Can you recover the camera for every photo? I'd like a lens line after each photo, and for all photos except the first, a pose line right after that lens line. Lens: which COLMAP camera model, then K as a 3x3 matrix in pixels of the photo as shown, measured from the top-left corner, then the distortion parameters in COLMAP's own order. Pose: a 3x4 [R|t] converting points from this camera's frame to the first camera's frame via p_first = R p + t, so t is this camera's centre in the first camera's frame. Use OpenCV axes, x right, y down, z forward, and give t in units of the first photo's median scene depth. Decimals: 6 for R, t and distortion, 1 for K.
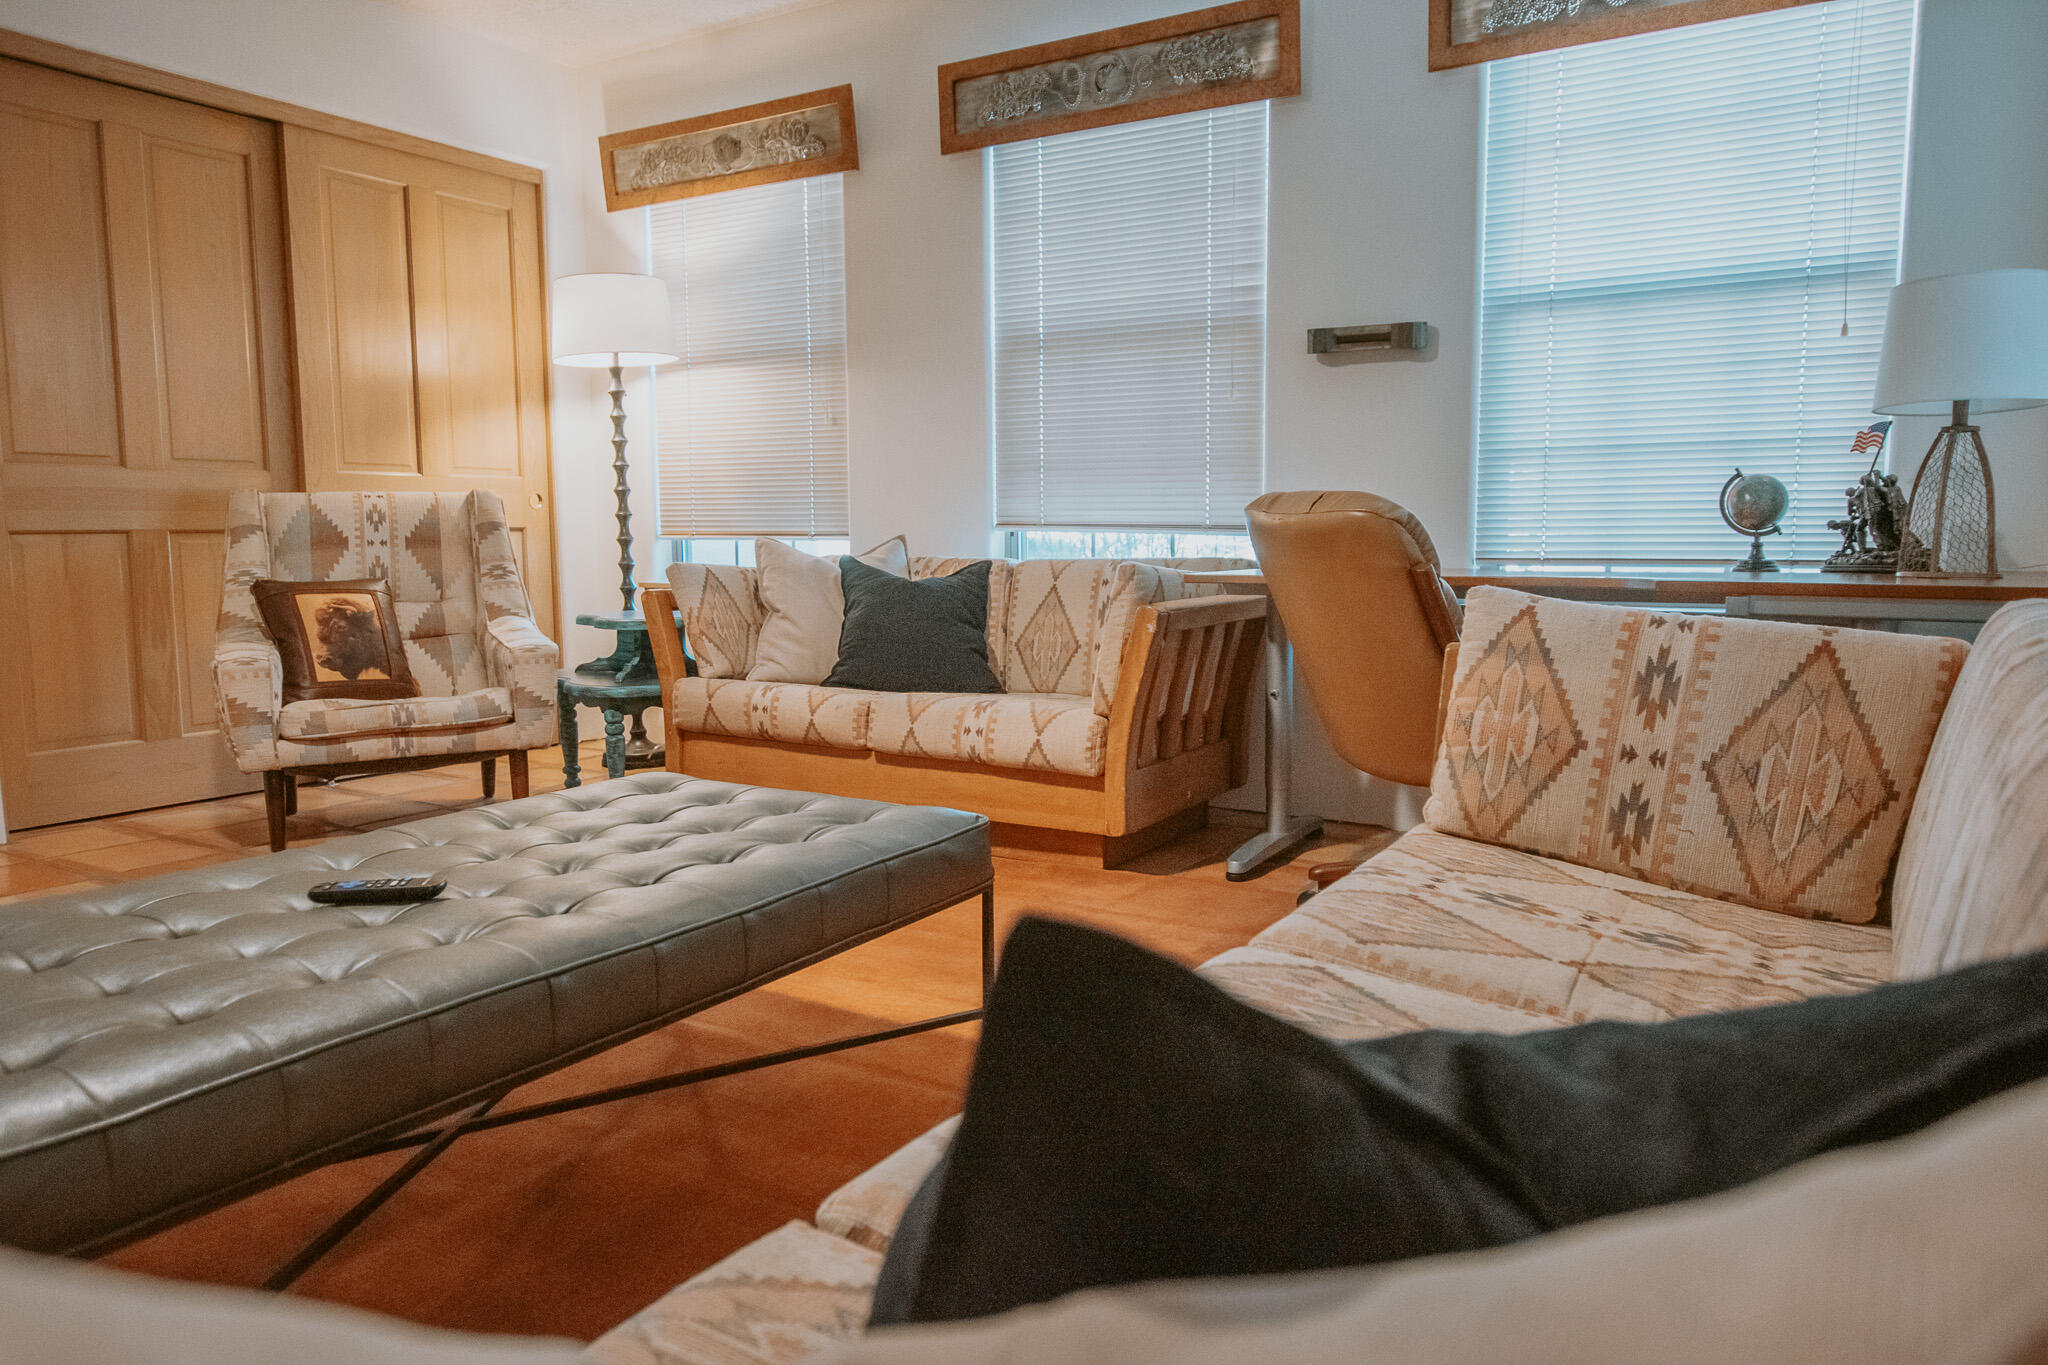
lens RADIAL K [[1533.2, 0, 1022.7], [0, 1533.2, 689.4], [0, 0, 1]] dist [-0.011293, -0.001244]
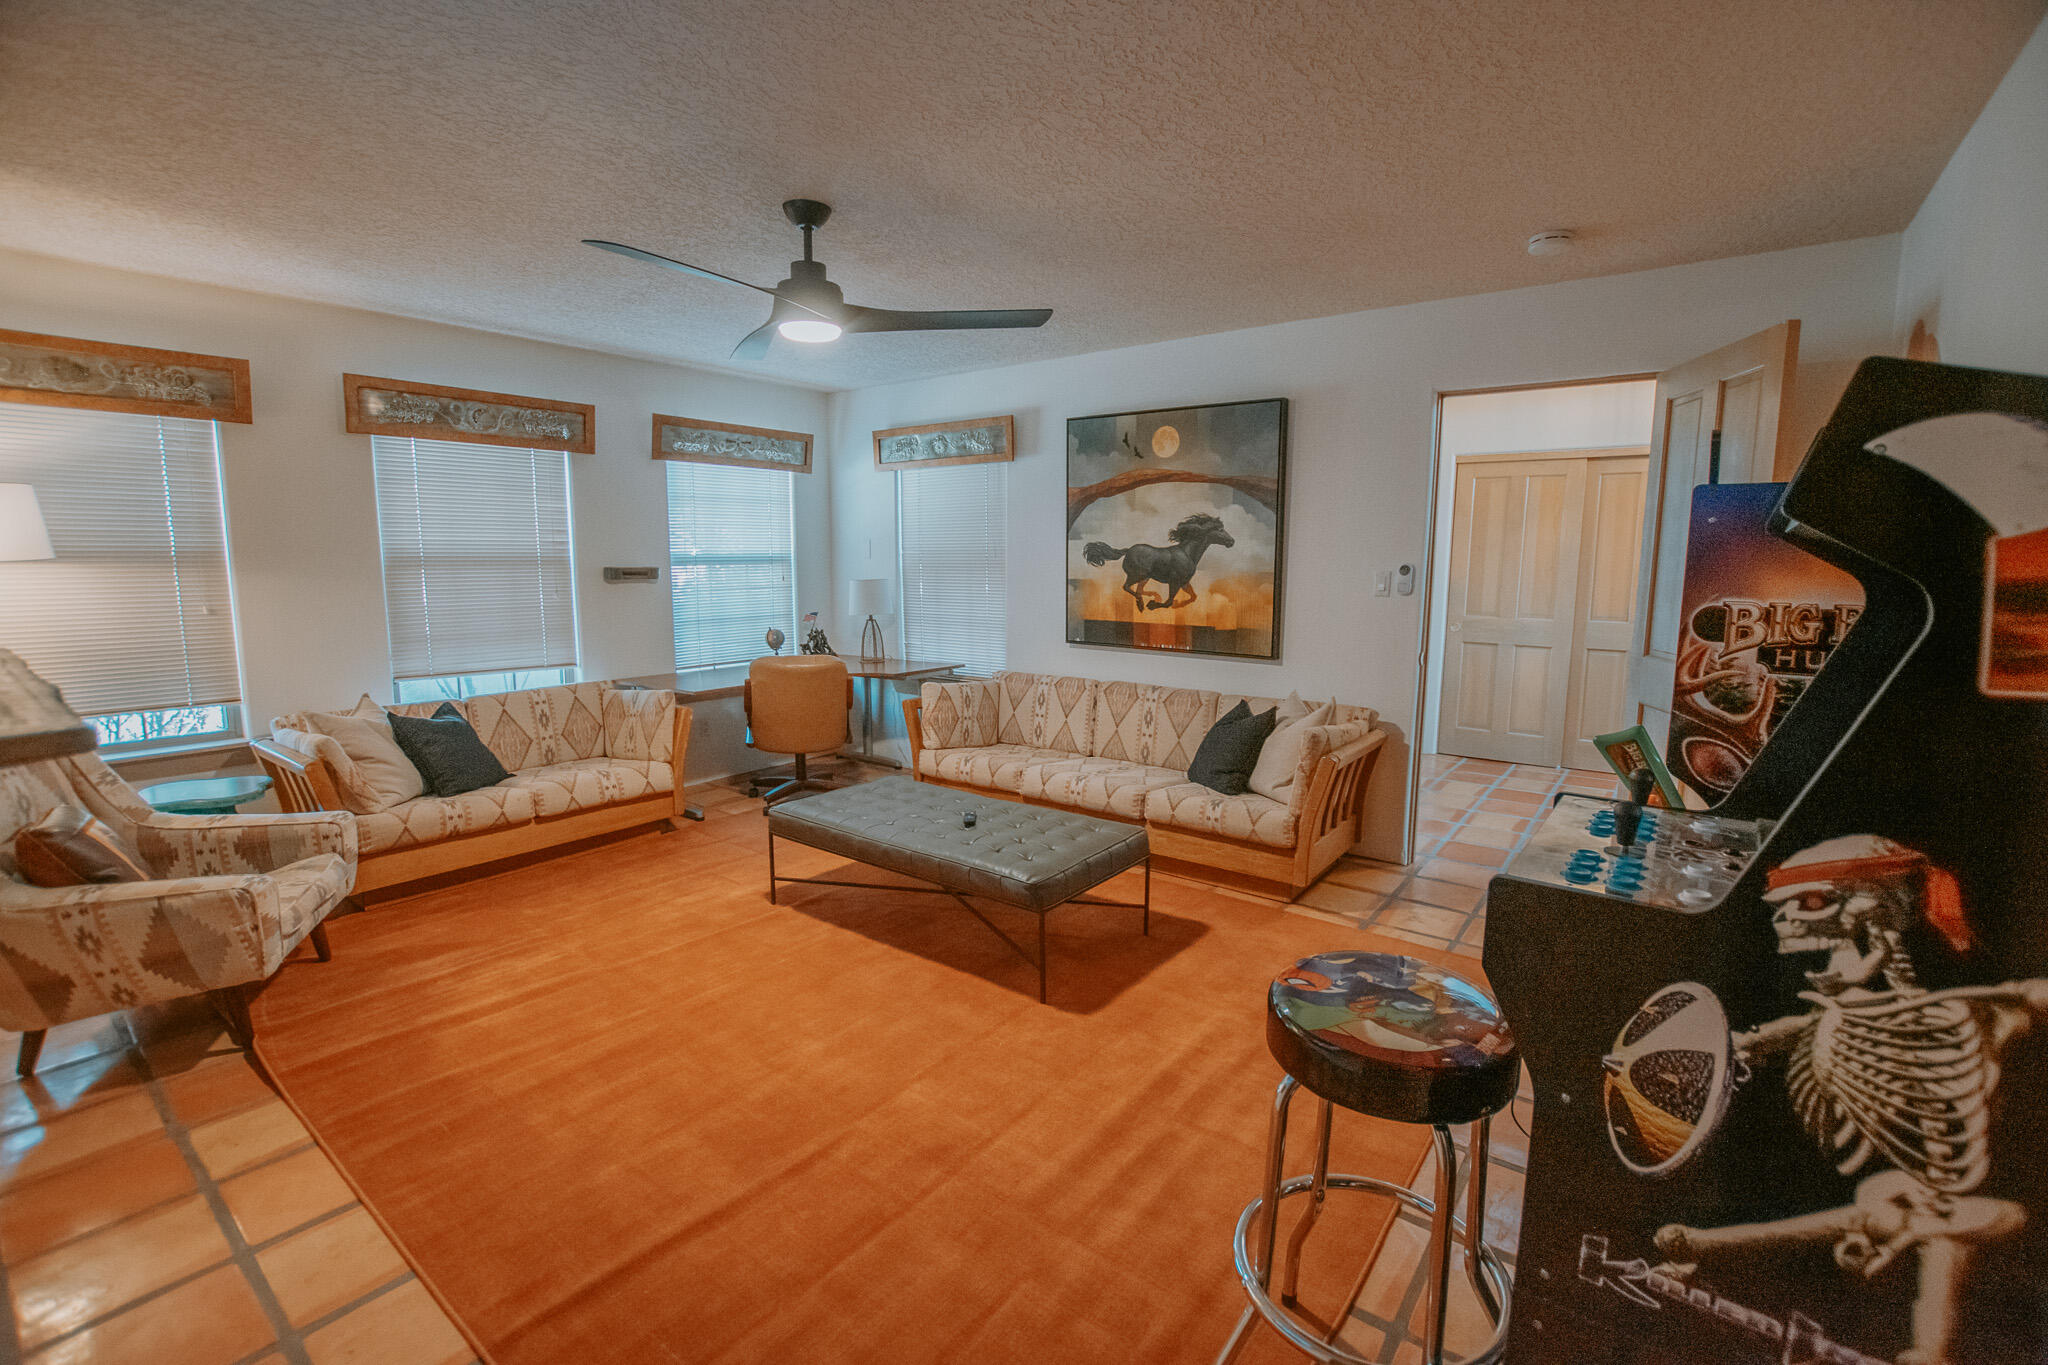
lens RADIAL K [[909.3, 0, 1022.1], [0, 909.3, 678.1], [0, 0, 1]] dist [0.001153, 0.000202]
pose [[0.077337, -0.116556, 0.990168, -0.930863], [0.115163, 0.987540, 0.107252, -0.143544], [-0.990331, 0.105736, 0.089797, 0.323902]]
